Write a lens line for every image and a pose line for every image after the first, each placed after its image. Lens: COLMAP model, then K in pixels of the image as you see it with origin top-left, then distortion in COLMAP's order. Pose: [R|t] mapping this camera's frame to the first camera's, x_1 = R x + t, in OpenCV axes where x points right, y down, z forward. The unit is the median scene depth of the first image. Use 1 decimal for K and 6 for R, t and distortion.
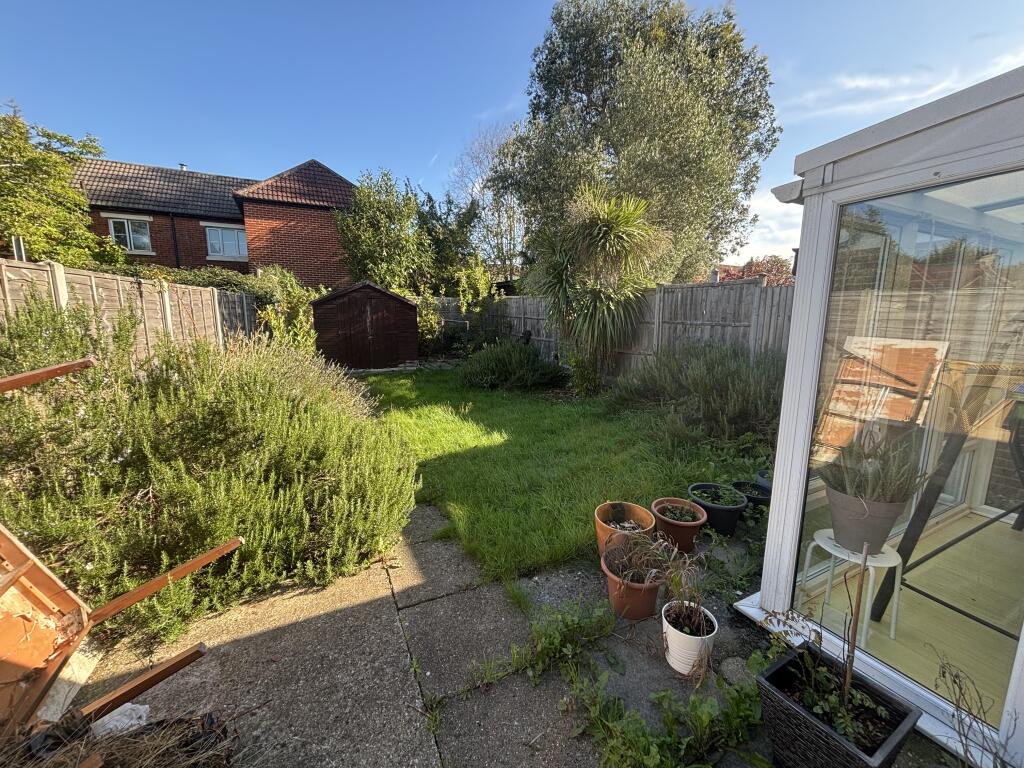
lens RADIAL K [[413.0, 0, 516.4], [0, 413.0, 380.3], [0, 0, 1]] dist [0.016100, -0.000794]
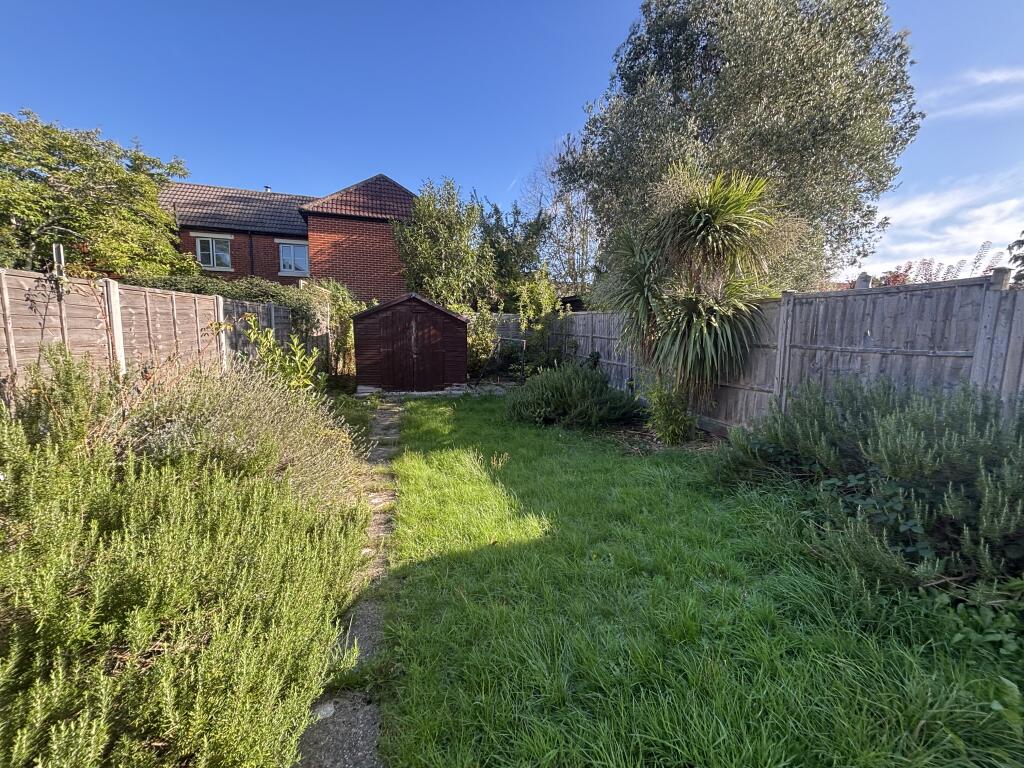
lens RADIAL K [[413.0, 0, 513.9], [0, 413.0, 379.2], [0, 0, 1]] dist [0.016100, -0.000794]
pose [[0.984323, 0.034574, -0.172951, 0.011514], [-0.042832, 0.998102, -0.044246, -0.023477], [0.171093, 0.050960, 0.983936, 0.160283]]
